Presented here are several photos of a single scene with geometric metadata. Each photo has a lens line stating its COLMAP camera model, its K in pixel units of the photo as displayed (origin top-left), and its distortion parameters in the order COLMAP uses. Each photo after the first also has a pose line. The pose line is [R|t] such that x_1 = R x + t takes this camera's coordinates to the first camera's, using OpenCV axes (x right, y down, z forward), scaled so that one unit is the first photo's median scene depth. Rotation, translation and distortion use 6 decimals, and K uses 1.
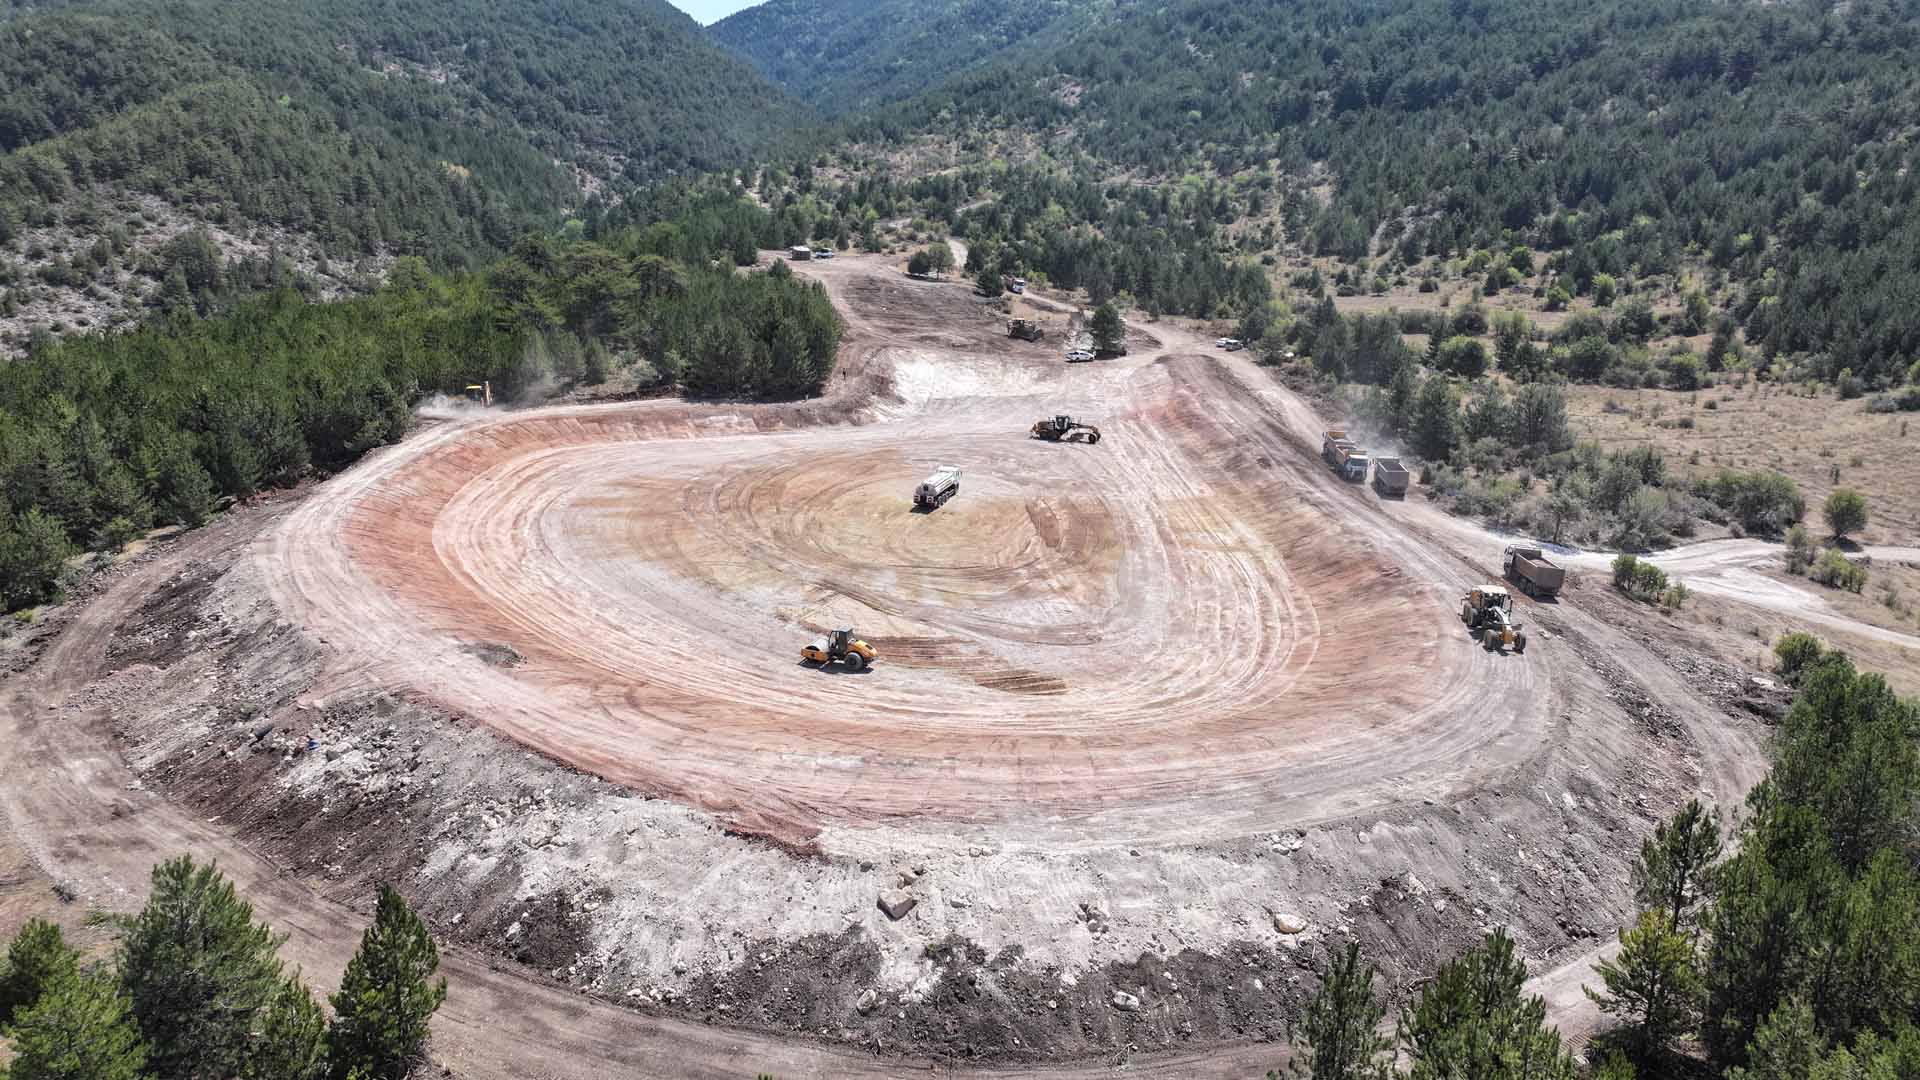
lens RADIAL K [[1351.4, 0, 960.0], [0, 1351.4, 540.0], [0, 0, 1]] dist [-0.005163, 0.026656]
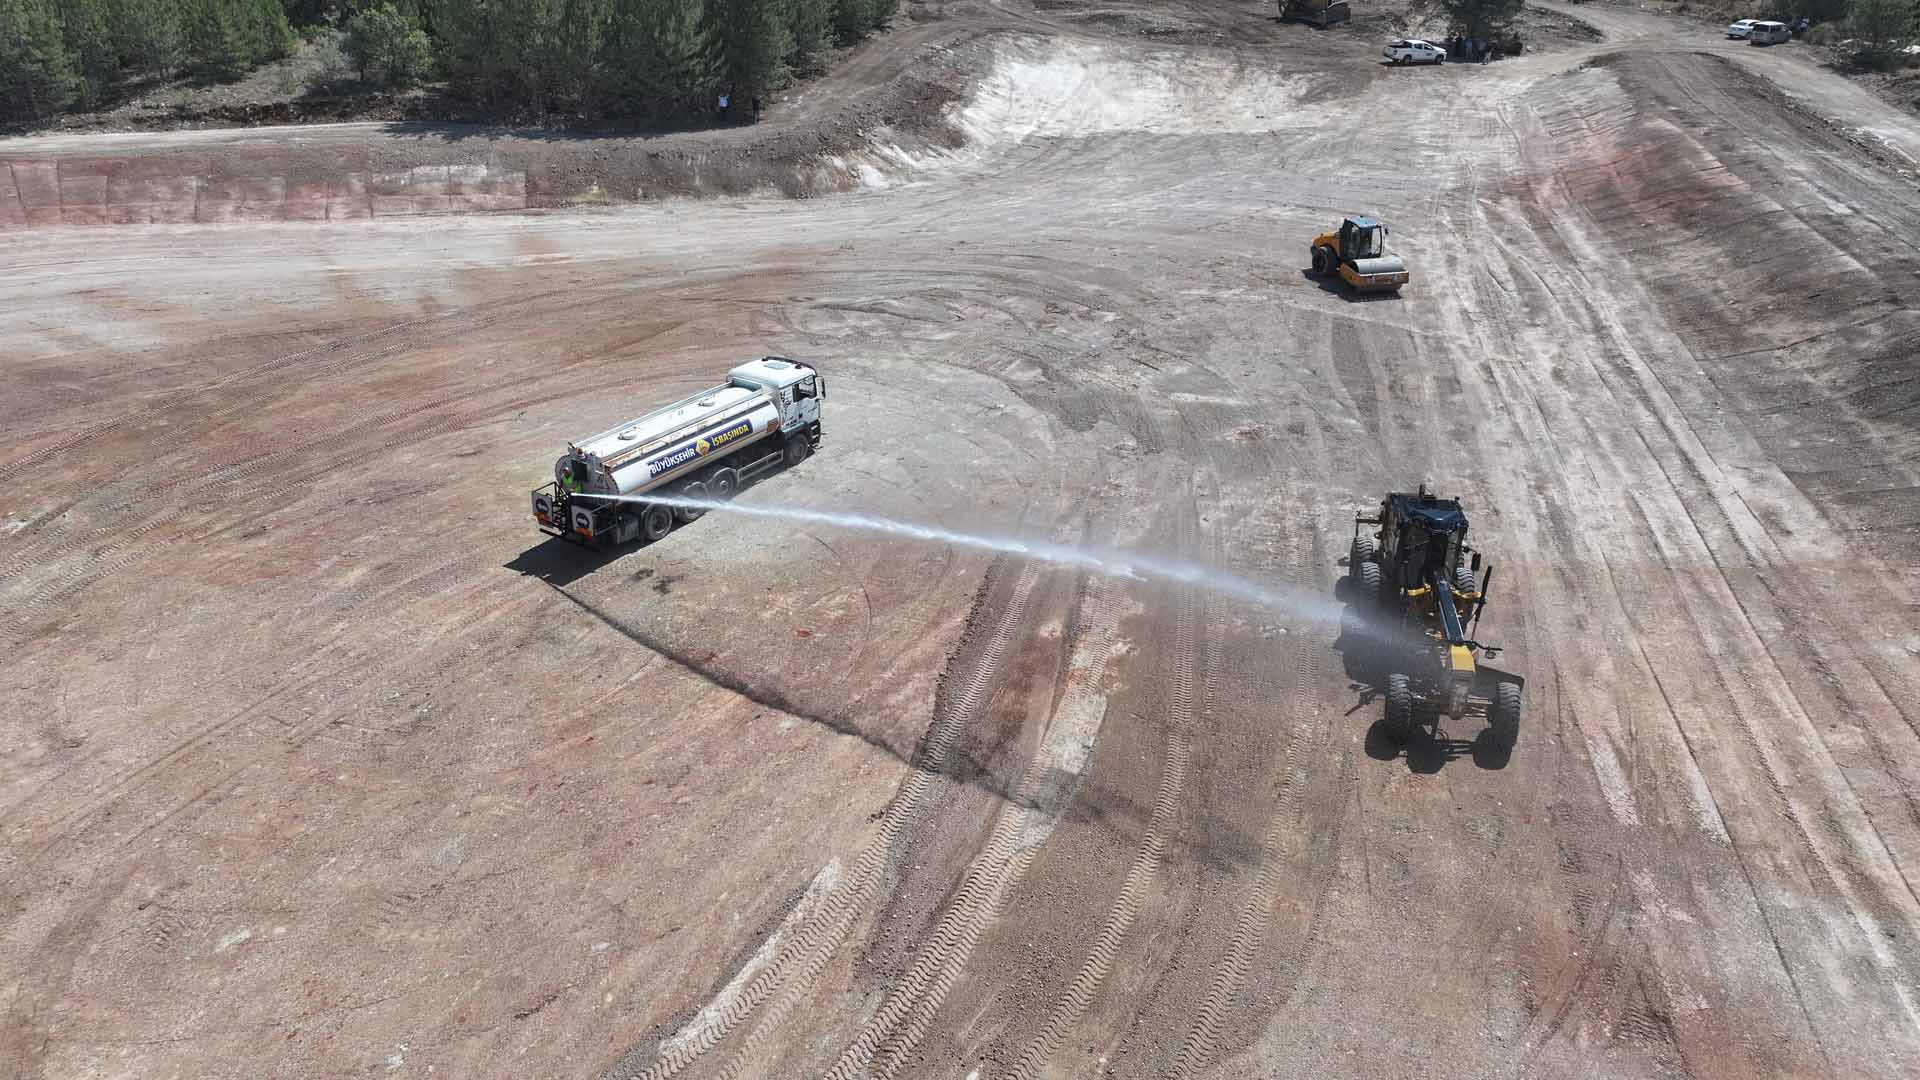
lens RADIAL K [[1351.4, 0, 960.0], [0, 1351.4, 540.0], [0, 0, 1]] dist [-0.005163, 0.026656]
pose [[0.966126, 0.085386, -0.243537, 0.080673], [-0.042597, 0.983497, 0.175838, -0.056270], [0.254532, -0.159507, 0.953819, 0.601426]]
